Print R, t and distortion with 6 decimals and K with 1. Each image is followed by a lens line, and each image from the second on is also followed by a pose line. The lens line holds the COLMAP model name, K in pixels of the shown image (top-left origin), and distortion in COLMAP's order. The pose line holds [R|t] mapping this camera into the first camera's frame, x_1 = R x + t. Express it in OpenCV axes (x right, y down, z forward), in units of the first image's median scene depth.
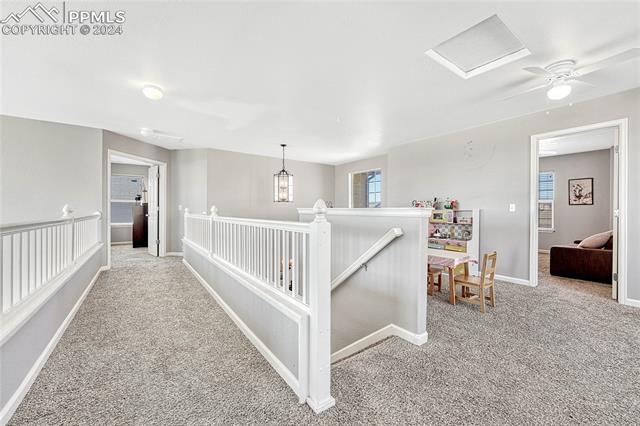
lens RADIAL K [[260.1, 0, 323.4], [0, 260.1, 211.9], [0, 0, 1]] dist [-0.000237, 0.000147]
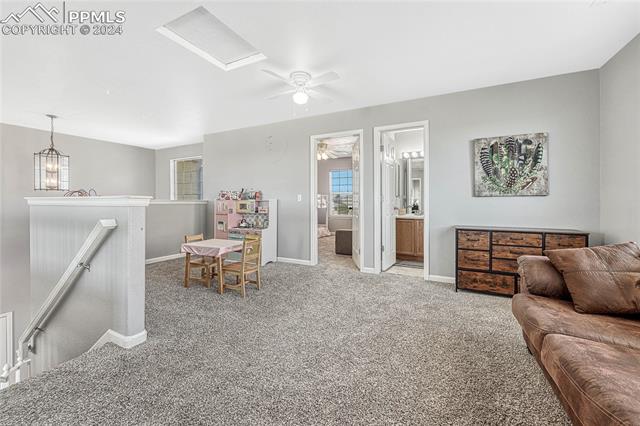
lens RADIAL K [[262.0, 0, 319.4], [0, 262.0, 204.0], [0, 0, 1]] dist [-0.000024, 0.000095]
pose [[0.895626, -0.007301, 0.444747, 0.309214], [0.007046, 0.999973, 0.002227, 0.007979], [-0.444751, 0.001139, 0.895653, -0.061350]]
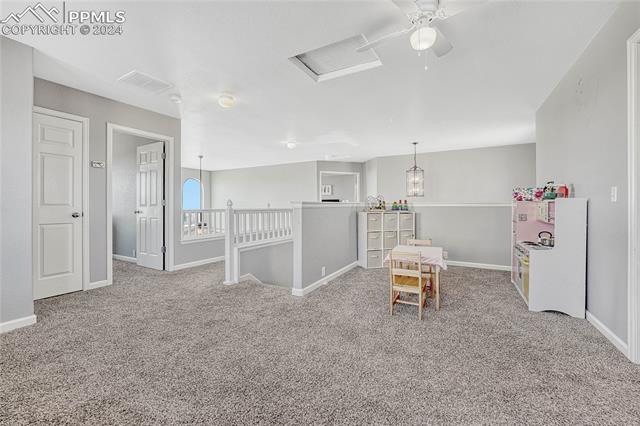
lens RADIAL K [[262.0, 0, 319.4], [0, 262.0, 204.0], [0, 0, 1]] dist [-0.000024, 0.000095]
pose [[0.413663, -0.007504, -0.910399, 0.986846], [-0.001732, 0.999958, -0.009029, 0.008253], [0.910429, 0.005312, 0.413632, 0.289395]]
